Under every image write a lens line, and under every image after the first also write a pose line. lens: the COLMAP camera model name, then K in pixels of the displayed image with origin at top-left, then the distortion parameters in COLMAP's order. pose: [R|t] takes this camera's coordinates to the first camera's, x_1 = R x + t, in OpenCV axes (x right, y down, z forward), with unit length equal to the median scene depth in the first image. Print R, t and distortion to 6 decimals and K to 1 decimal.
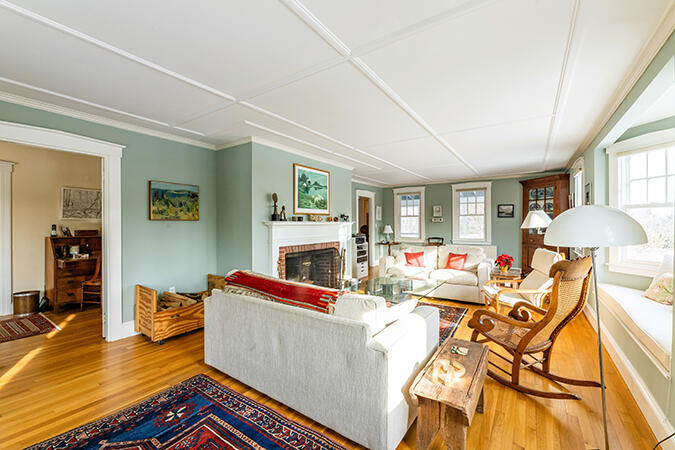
lens RADIAL K [[311.9, 0, 337.5], [0, 311.9, 225.0], [0, 0, 1]] dist [-0.000637, -0.000137]
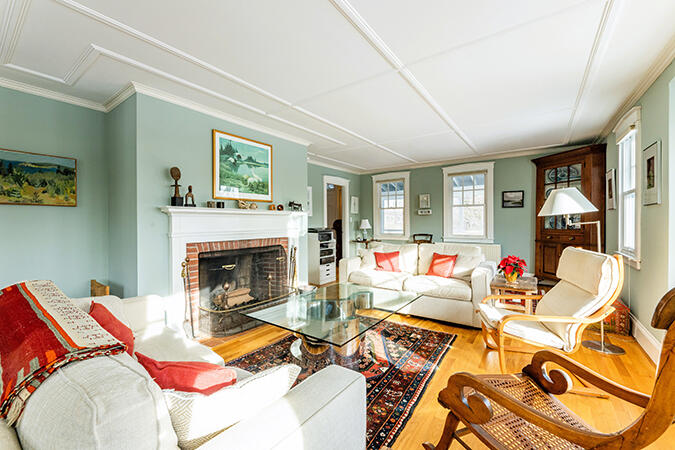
lens RADIAL K [[277.5, 0, 337.5], [0, 277.5, 225.0], [0, 0, 1]] dist [0.007548, 0.000110]
pose [[0.998019, 0.000565, -0.062904, 0.177233], [-0.001032, 0.999972, -0.007405, 0.028887], [0.062898, 0.007455, 0.997992, 0.338194]]
